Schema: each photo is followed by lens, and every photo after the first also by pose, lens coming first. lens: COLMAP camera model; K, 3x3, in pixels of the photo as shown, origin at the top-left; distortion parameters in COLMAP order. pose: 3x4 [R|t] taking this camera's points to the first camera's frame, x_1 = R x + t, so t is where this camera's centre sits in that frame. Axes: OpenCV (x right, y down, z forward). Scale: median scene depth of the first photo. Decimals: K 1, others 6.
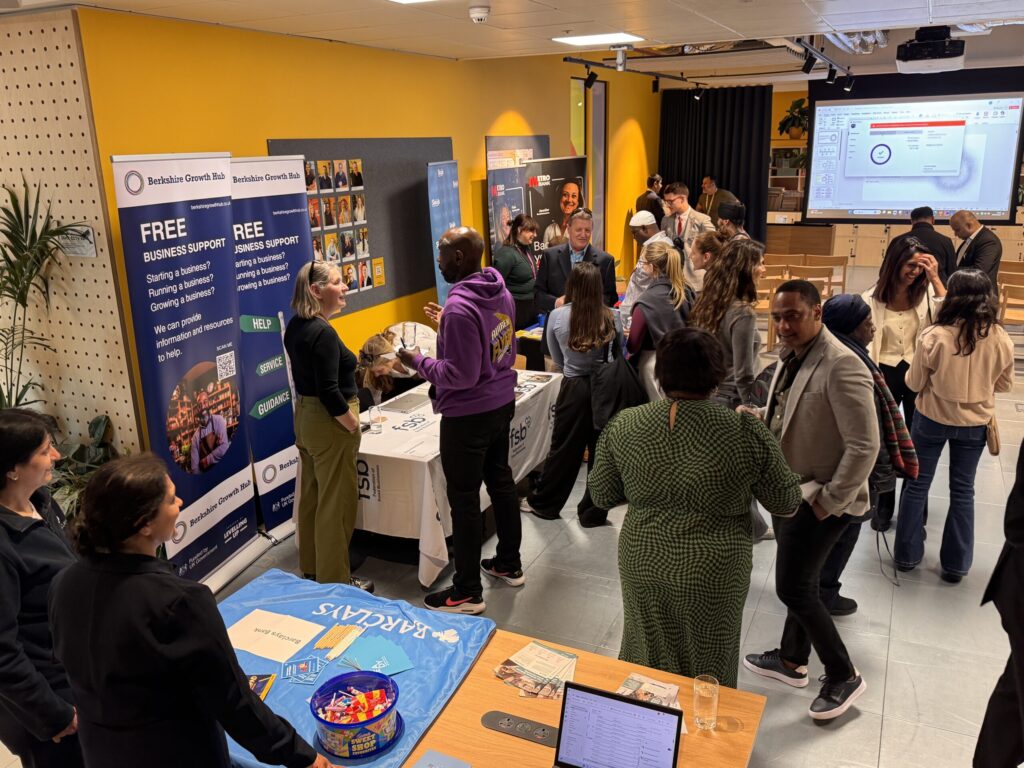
lens RADIAL K [[834.7, 0, 512.6], [0, 834.7, 383.6], [0, 0, 1]] dist [0.000088, 0.000152]
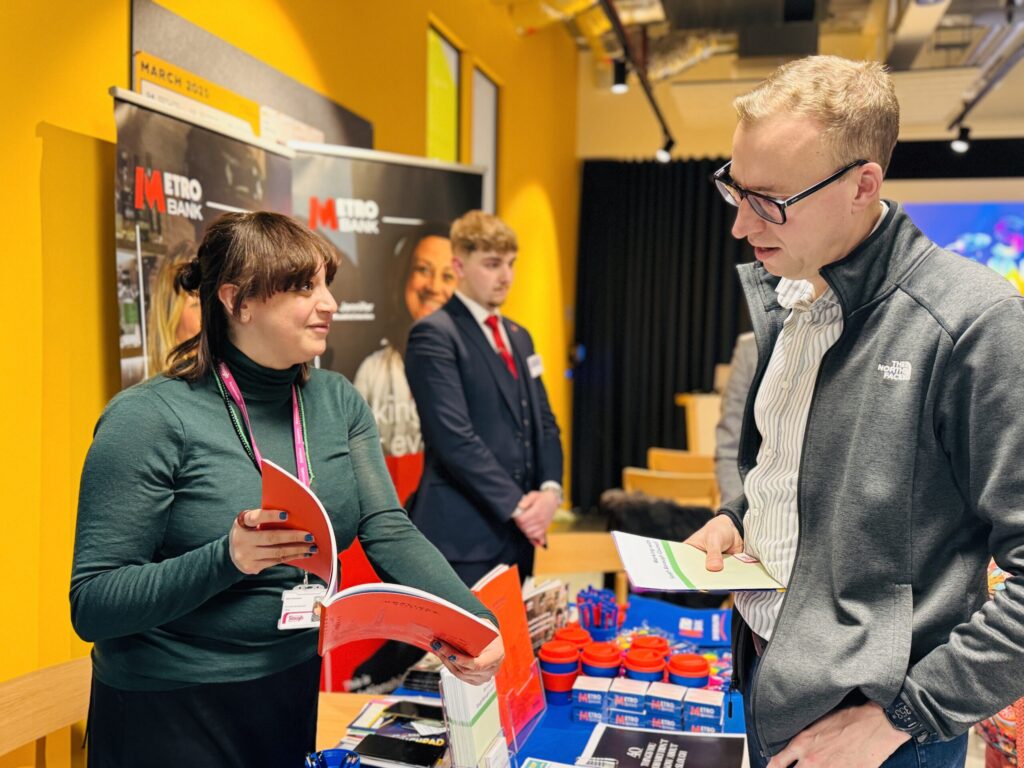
lens RADIAL K [[949.8, 0, 510.3], [0, 949.8, 384.4], [0, 0, 1]] dist [0.081112, 0.000000]
pose [[0.980307, 0.035374, 0.194283, 0.035697], [0.006457, 0.977558, -0.210567, -0.143269], [-0.197372, 0.207675, 0.958079, 0.915231]]
